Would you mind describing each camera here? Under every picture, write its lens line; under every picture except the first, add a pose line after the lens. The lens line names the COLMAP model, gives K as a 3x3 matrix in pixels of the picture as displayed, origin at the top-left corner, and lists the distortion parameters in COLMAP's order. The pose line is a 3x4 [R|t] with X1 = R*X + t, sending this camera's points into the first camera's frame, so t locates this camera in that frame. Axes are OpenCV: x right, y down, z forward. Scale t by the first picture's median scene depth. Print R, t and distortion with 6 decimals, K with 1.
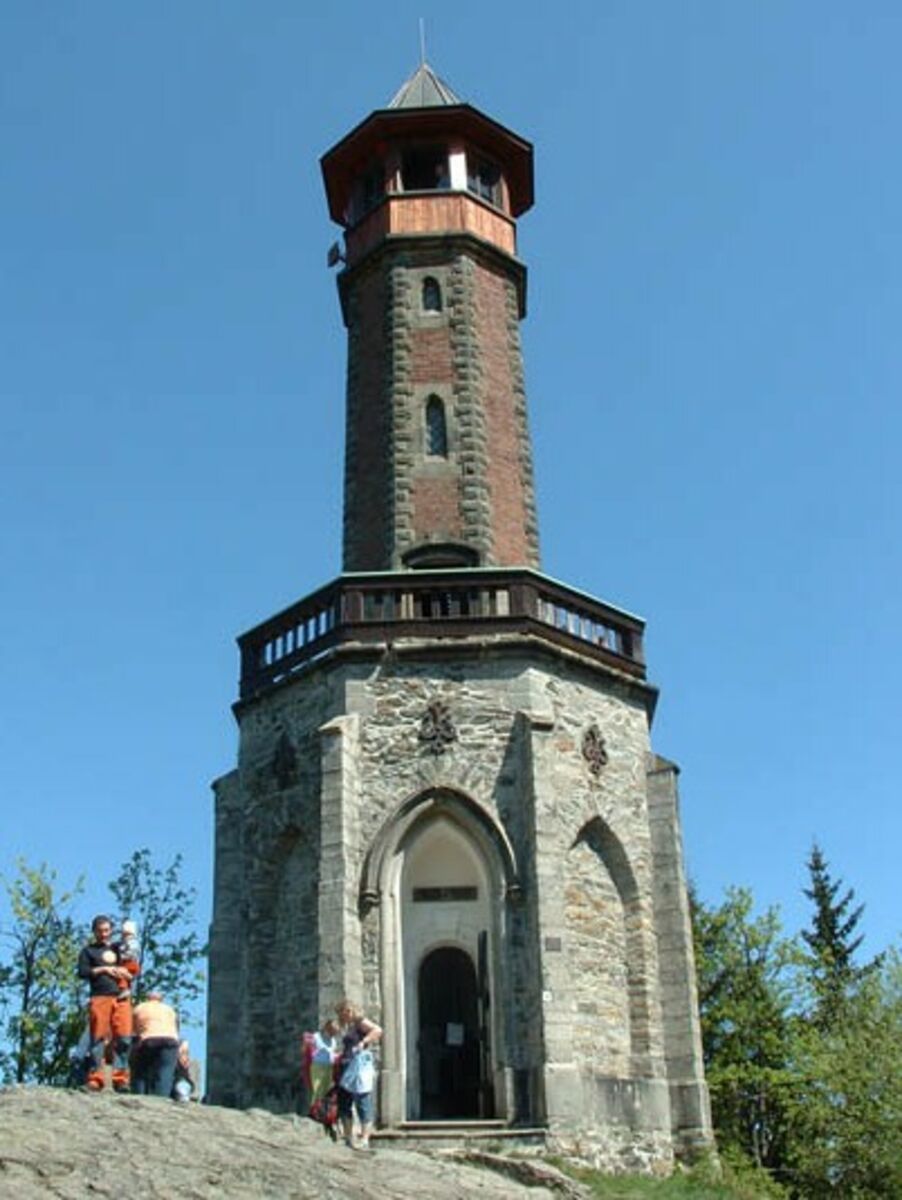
lens RADIAL K [[1501.3, 0, 416.1], [0, 1501.3, 600.5], [0, 0, 1]] dist [-0.213253, 0.058195]
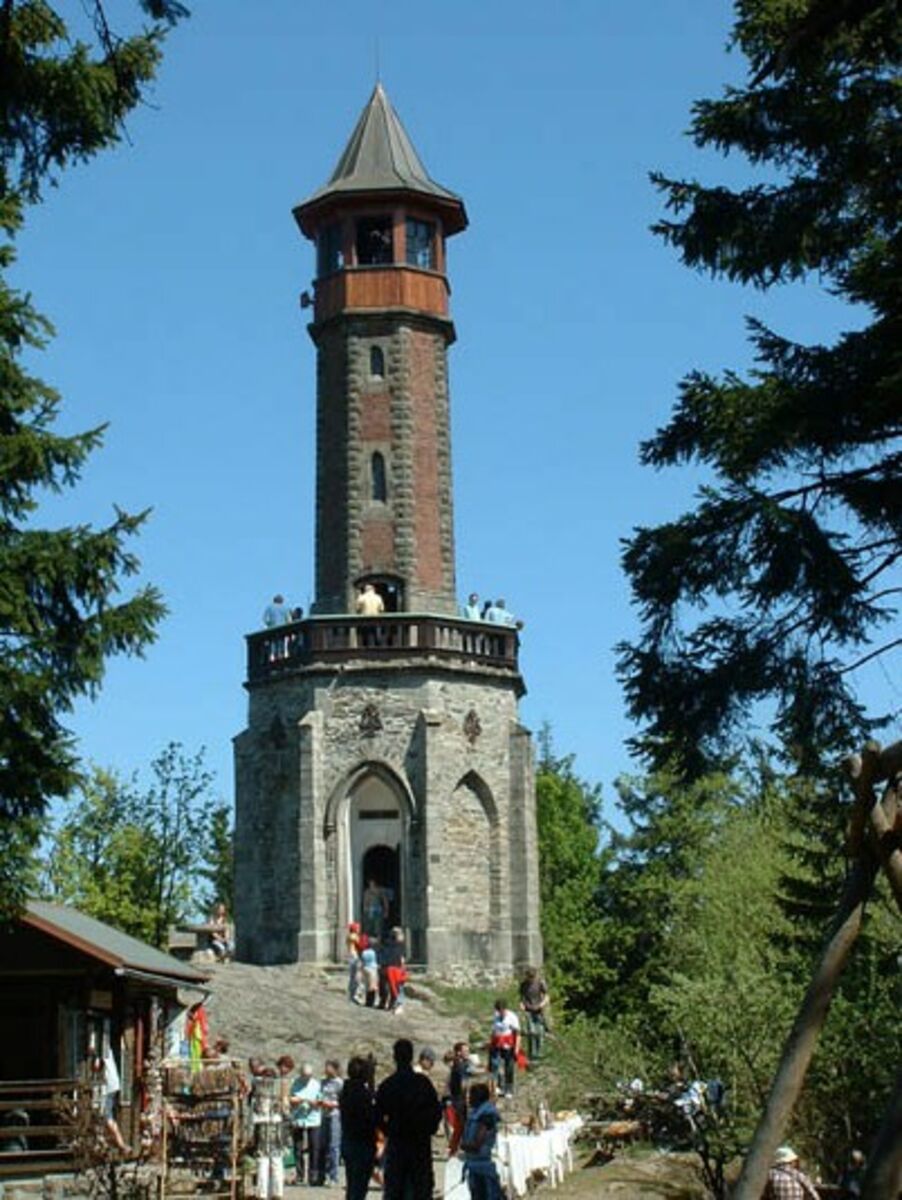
lens RADIAL K [[2458.3, 0, 451.0], [0, 2458.3, 600.0], [0, 0, 1]] dist [-0.061331, -0.133577]
pose [[0.999727, -0.004703, -0.022870, 0.160105], [0.010502, 0.965408, 0.260531, -0.724111], [0.020854, -0.260700, 0.965195, -1.517195]]
